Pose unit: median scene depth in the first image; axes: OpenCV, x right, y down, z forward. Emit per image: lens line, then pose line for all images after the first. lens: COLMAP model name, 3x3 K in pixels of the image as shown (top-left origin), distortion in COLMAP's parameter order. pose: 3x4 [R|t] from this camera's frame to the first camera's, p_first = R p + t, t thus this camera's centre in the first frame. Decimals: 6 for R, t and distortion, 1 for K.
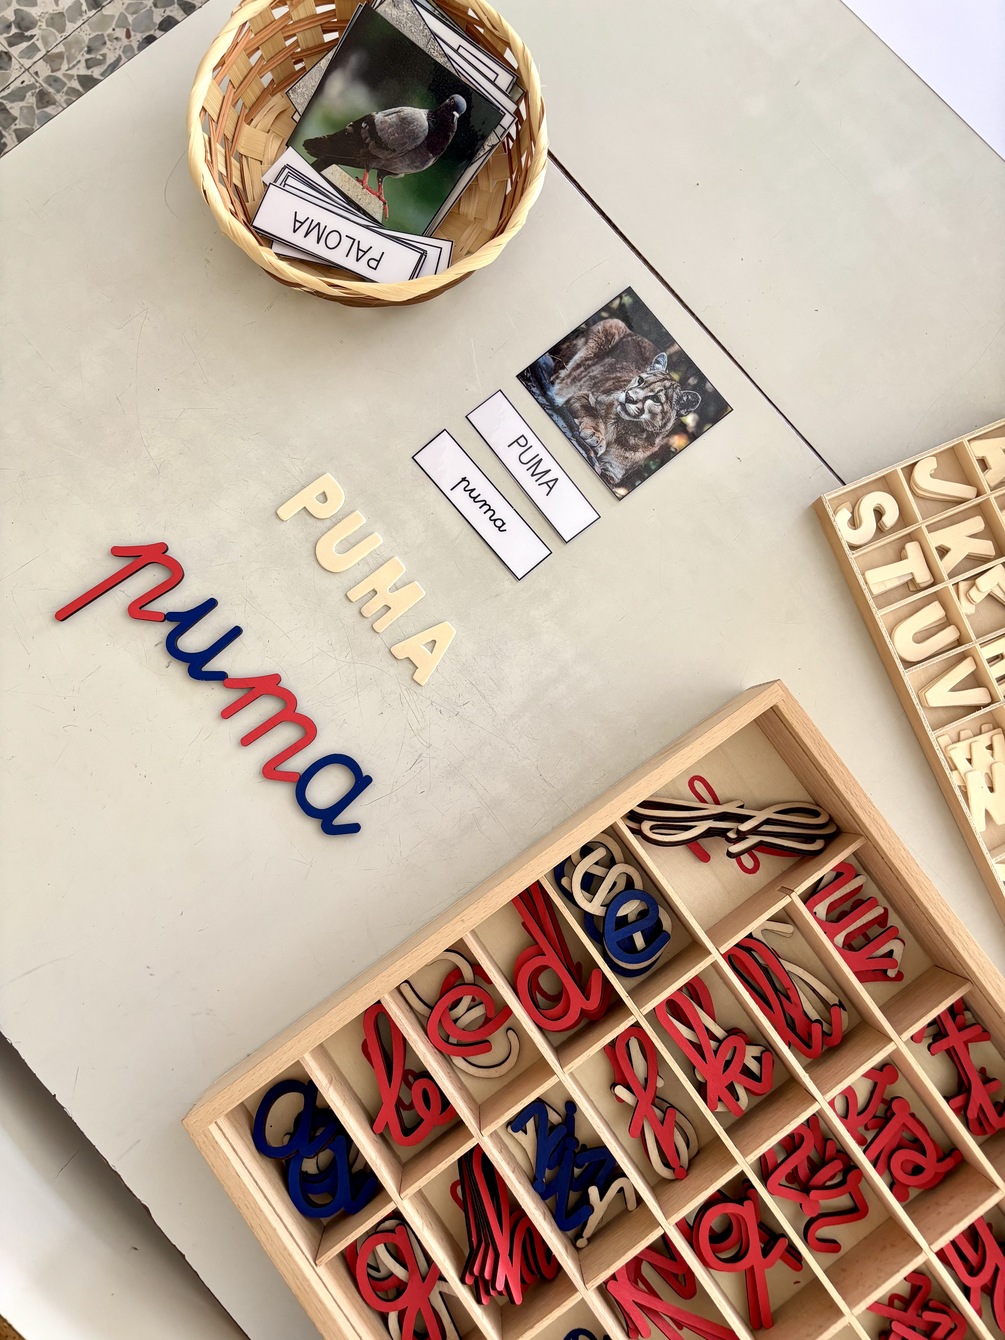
lens RADIAL K [[1015.5, 0, 502.5], [0, 1015.5, 670.0], [0, 0, 1]] dist [-0.005768, -0.001768]
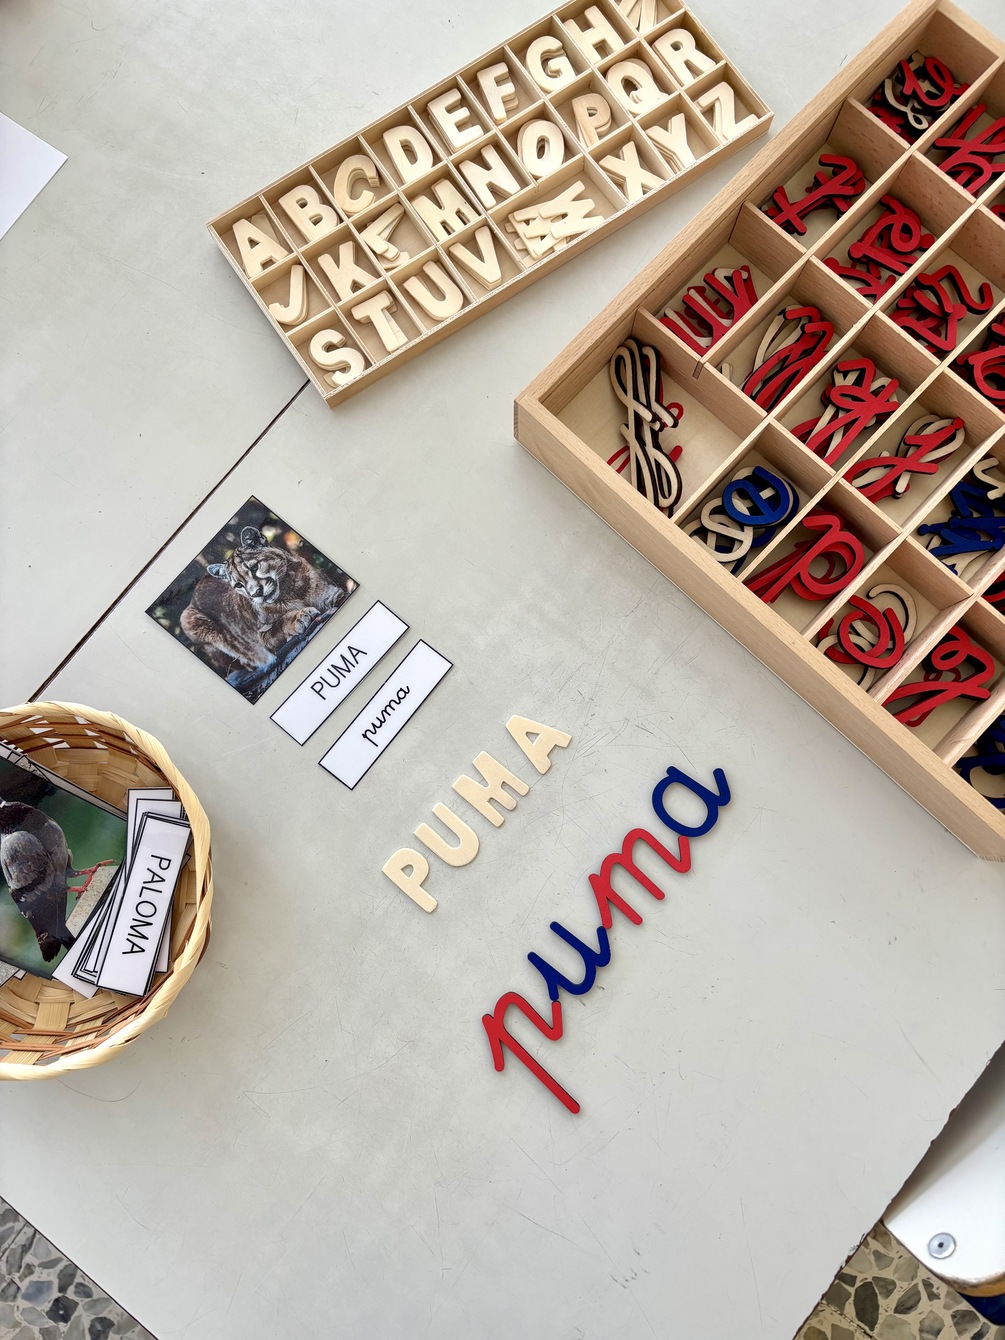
lens RADIAL K [[1015.5, 0, 502.5], [0, 1015.5, 670.0], [0, 0, 1]] dist [-0.005768, -0.001768]
pose [[-0.184204, -0.976765, 0.109537, -0.112299], [0.978949, -0.172355, 0.109329, -0.155102], [-0.087910, 0.127370, 0.987952, -0.027898]]
